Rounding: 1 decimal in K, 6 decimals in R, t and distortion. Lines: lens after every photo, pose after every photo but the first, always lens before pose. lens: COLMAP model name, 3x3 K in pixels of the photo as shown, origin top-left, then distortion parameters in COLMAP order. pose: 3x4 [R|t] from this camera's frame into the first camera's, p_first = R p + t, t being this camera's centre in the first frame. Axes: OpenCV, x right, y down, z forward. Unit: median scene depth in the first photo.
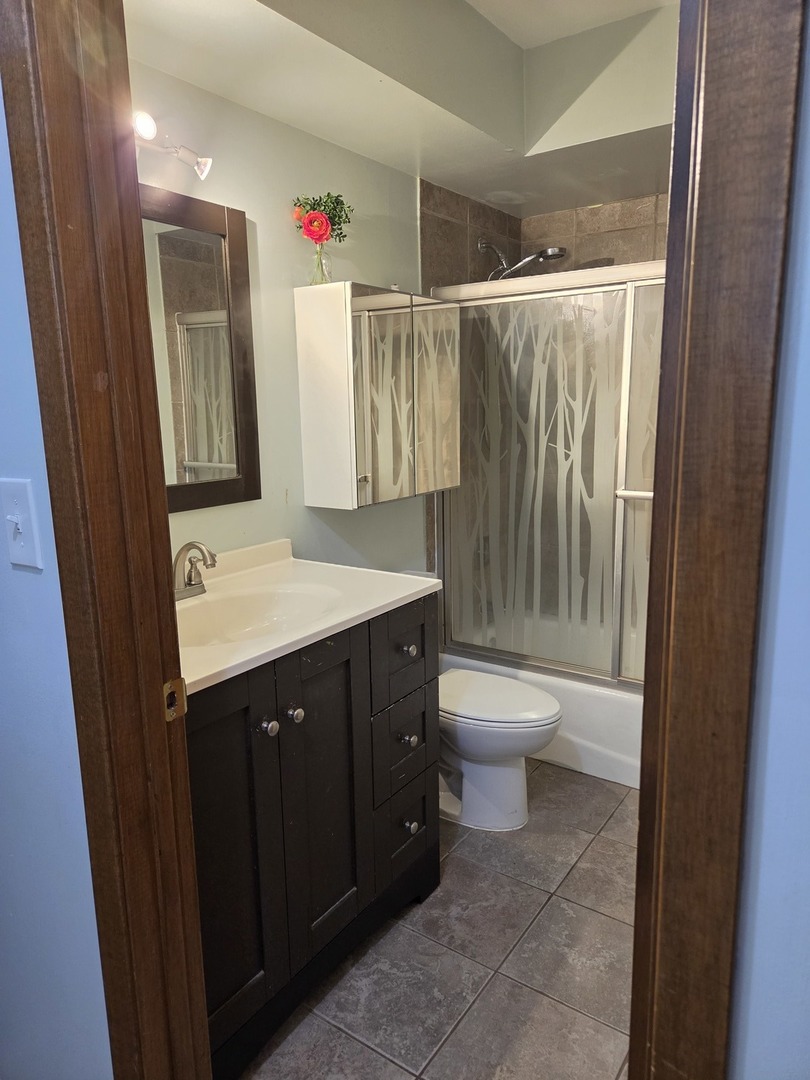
lens RADIAL K [[724.1, 0, 406.3], [0, 724.1, 544.6], [0, 0, 1]] dist [0.040931, -0.031467]
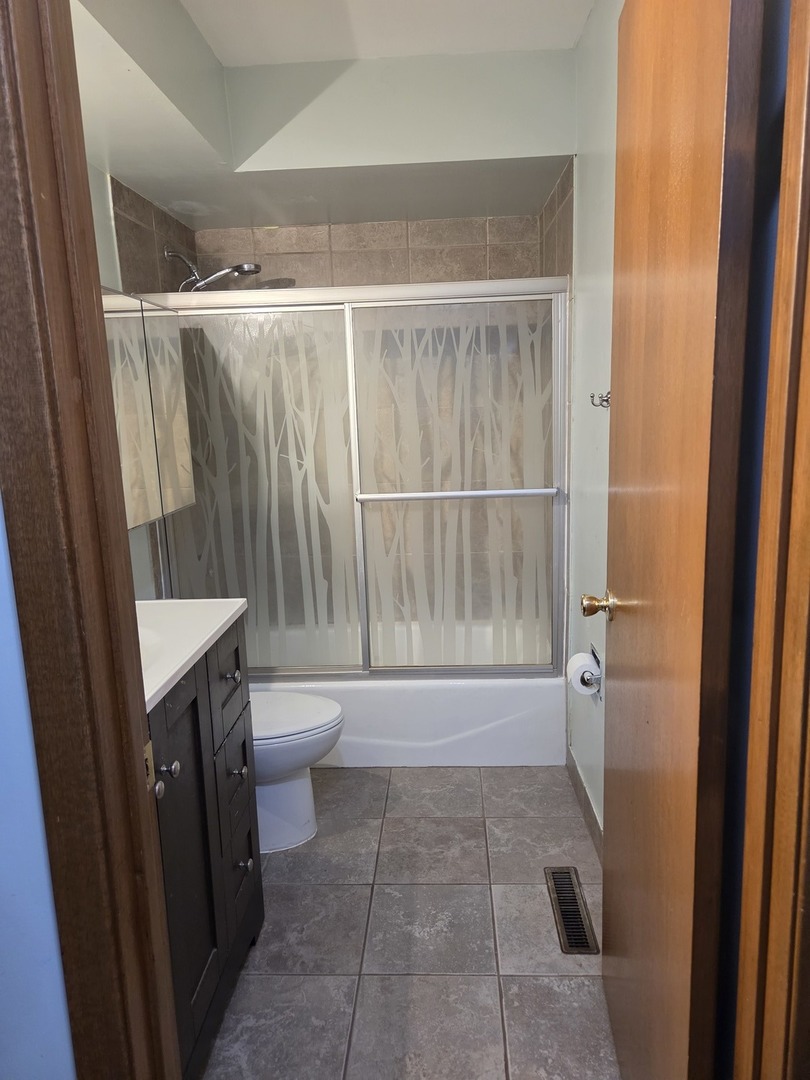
lens RADIAL K [[724.1, 0, 408.6], [0, 724.1, 533.4], [0, 0, 1]] dist [0.040931, -0.031467]
pose [[0.845519, -0.105748, 0.523370, -0.223787], [0.124231, 0.992253, -0.000211, -0.008087], [-0.519293, 0.065197, 0.852106, 0.054024]]
